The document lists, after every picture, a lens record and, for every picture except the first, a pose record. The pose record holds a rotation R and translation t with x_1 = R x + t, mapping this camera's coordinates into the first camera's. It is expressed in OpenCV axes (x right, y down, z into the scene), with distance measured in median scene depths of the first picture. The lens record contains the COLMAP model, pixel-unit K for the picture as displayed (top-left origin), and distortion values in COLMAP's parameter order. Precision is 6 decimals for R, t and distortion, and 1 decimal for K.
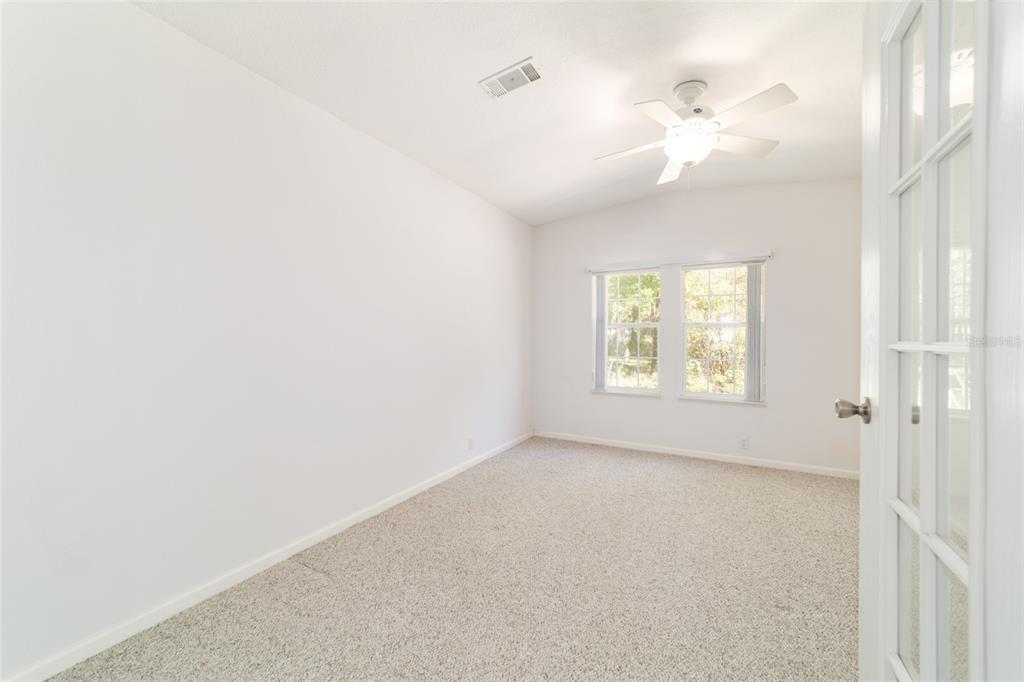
lens RADIAL K [[391.4, 0, 511.5], [0, 391.4, 339.0], [0, 0, 1]] dist [-0.018605, 0.008292]
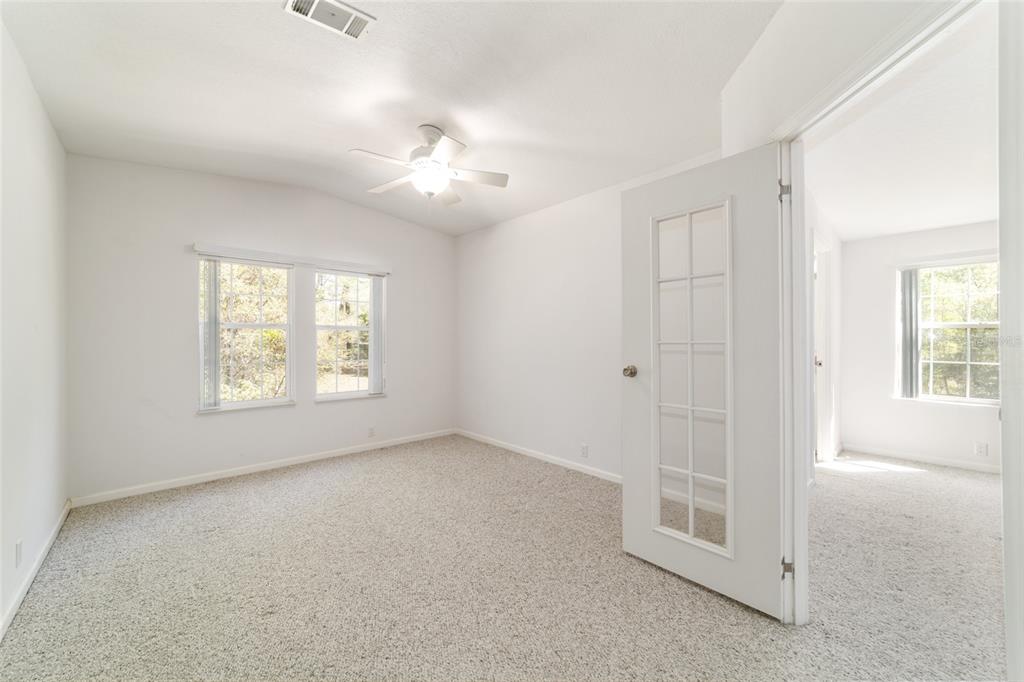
lens RADIAL K [[391.4, 0, 511.5], [0, 391.4, 339.0], [0, 0, 1]] dist [-0.018605, 0.008292]
pose [[0.312342, -0.001134, 0.949969, -0.417921], [0.008151, 0.999966, -0.001486, -0.001515], [-0.949935, 0.008208, 0.312340, 0.271721]]
